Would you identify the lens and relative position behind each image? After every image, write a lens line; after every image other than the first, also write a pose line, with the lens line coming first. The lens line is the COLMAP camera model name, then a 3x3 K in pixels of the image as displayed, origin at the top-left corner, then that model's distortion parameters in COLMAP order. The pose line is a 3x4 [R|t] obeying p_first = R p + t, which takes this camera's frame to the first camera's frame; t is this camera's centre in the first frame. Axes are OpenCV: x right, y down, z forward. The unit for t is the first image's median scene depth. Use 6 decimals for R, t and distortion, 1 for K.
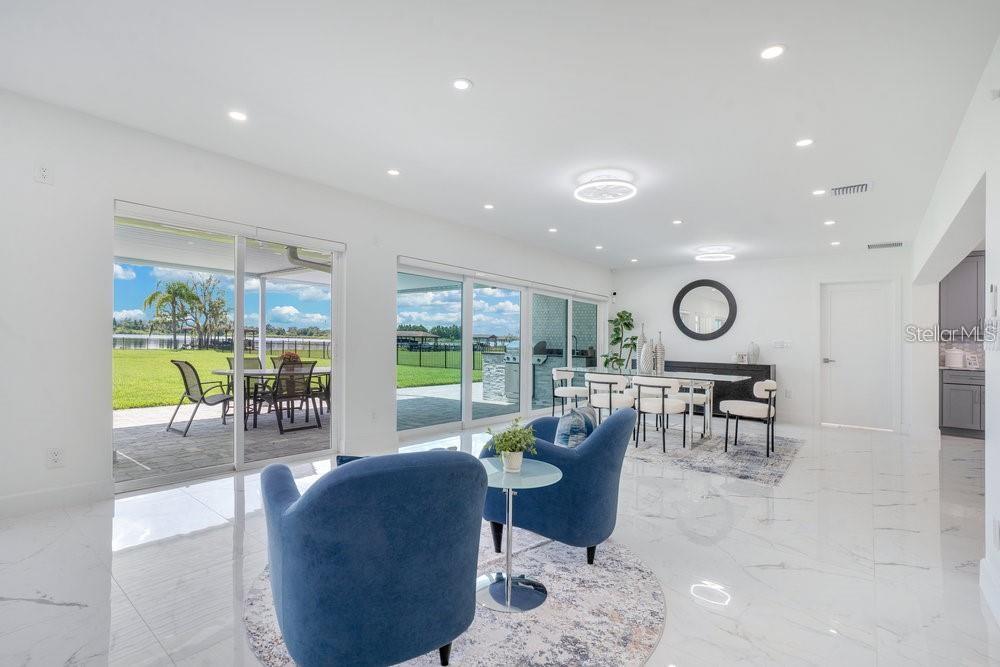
lens RADIAL K [[471.2, 0, 517.9], [0, 471.2, 351.5], [0, 0, 1]] dist [-0.050913, 0.018472]
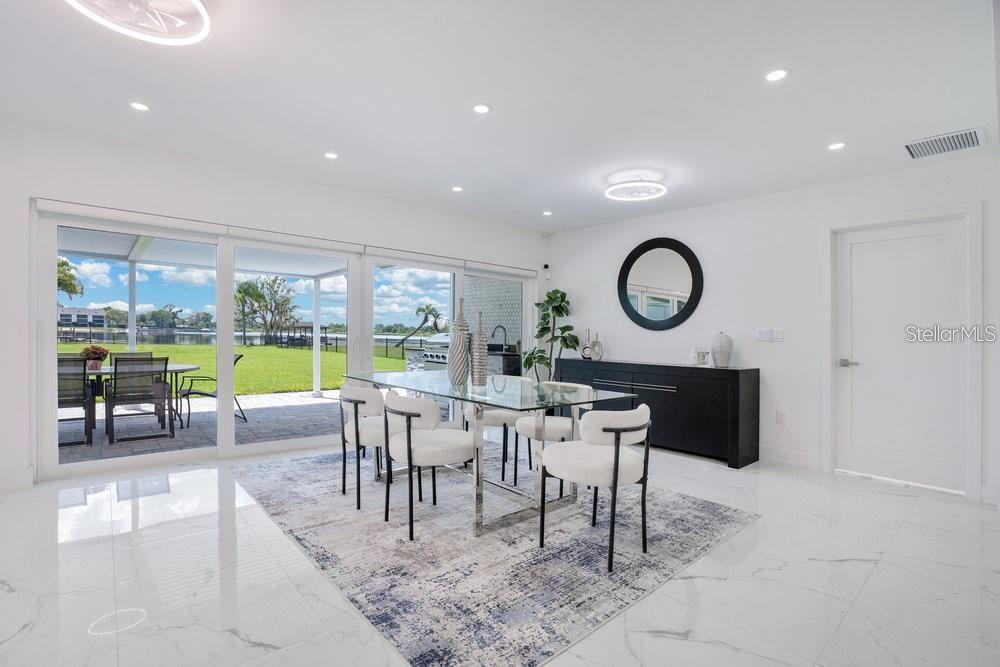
lens RADIAL K [[471.2, 0, 502.5], [0, 471.2, 340.8], [0, 0, 1]] dist [-0.050913, 0.018472]
pose [[0.982623, 0.000544, -0.185612, 0.239756], [-0.003401, 0.999881, -0.015072, 0.001531], [0.185581, 0.015441, 0.982508, 0.239268]]
